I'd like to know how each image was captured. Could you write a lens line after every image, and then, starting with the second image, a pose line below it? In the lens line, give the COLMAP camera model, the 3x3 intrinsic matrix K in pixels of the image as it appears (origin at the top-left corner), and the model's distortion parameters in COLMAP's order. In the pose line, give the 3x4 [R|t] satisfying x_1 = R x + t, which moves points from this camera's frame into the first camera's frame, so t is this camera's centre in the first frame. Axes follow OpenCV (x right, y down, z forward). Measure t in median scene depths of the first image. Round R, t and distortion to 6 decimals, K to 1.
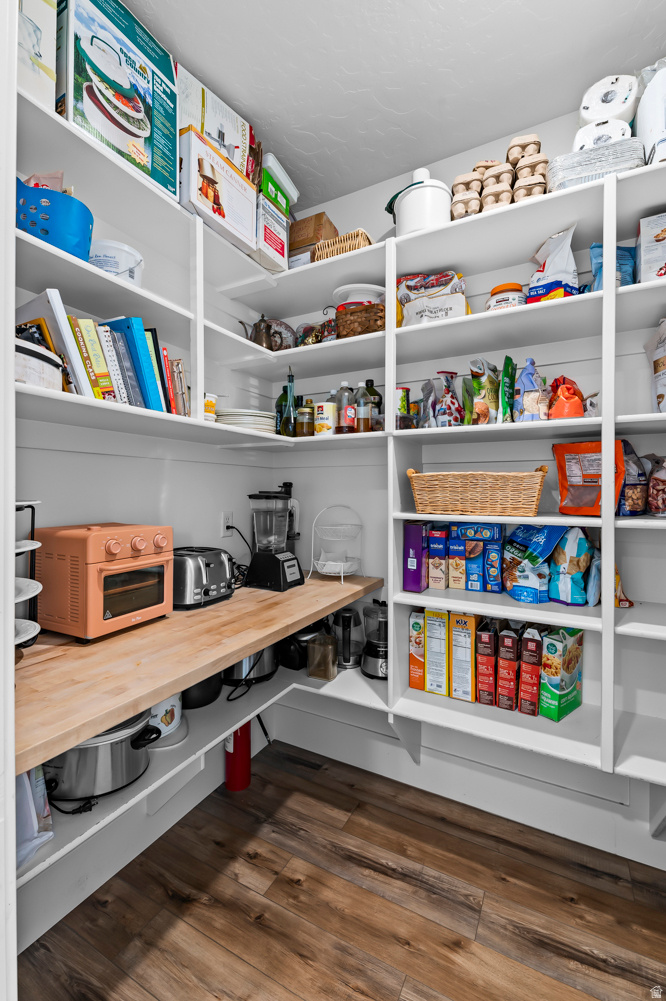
lens RADIAL K [[430.9, 0, 335.3], [0, 430.9, 487.3], [0, 0, 1]] dist [0.004551, 0.000247]
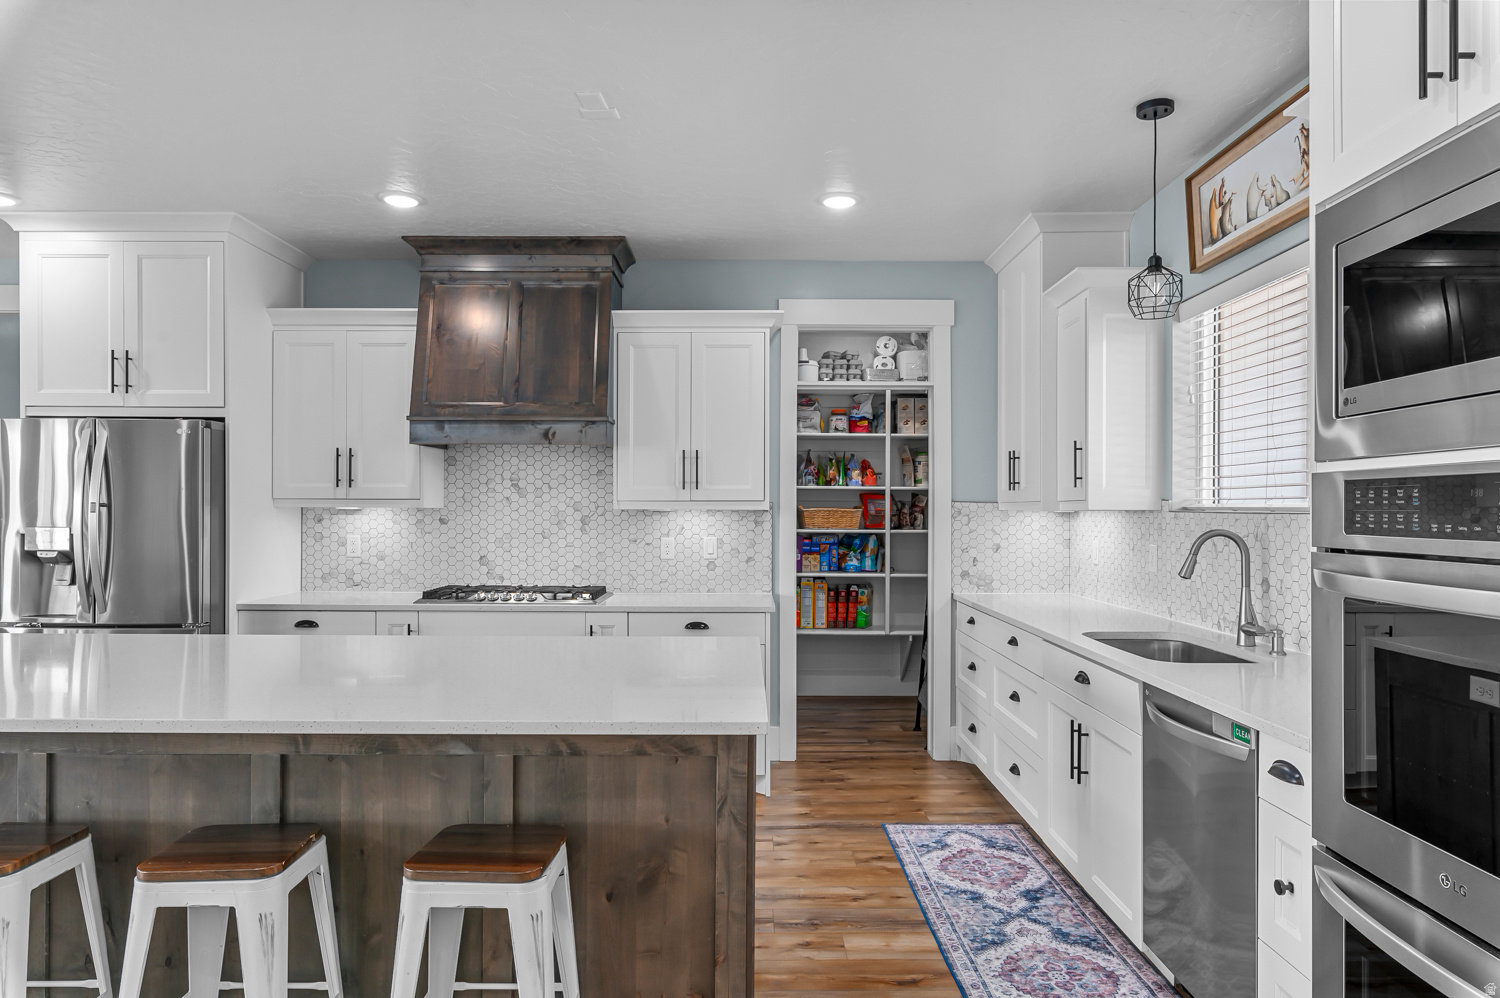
lens RADIAL K [[947.1, 0, 751.0], [0, 947.1, 500.1], [0, 0, 1]] dist [0.002376, 0.004596]
pose [[0.883304, -0.001849, 0.468797, -2.081089], [0.001460, 0.999998, 0.001192, -0.080451], [-0.468798, -0.000369, 0.883305, -2.734433]]
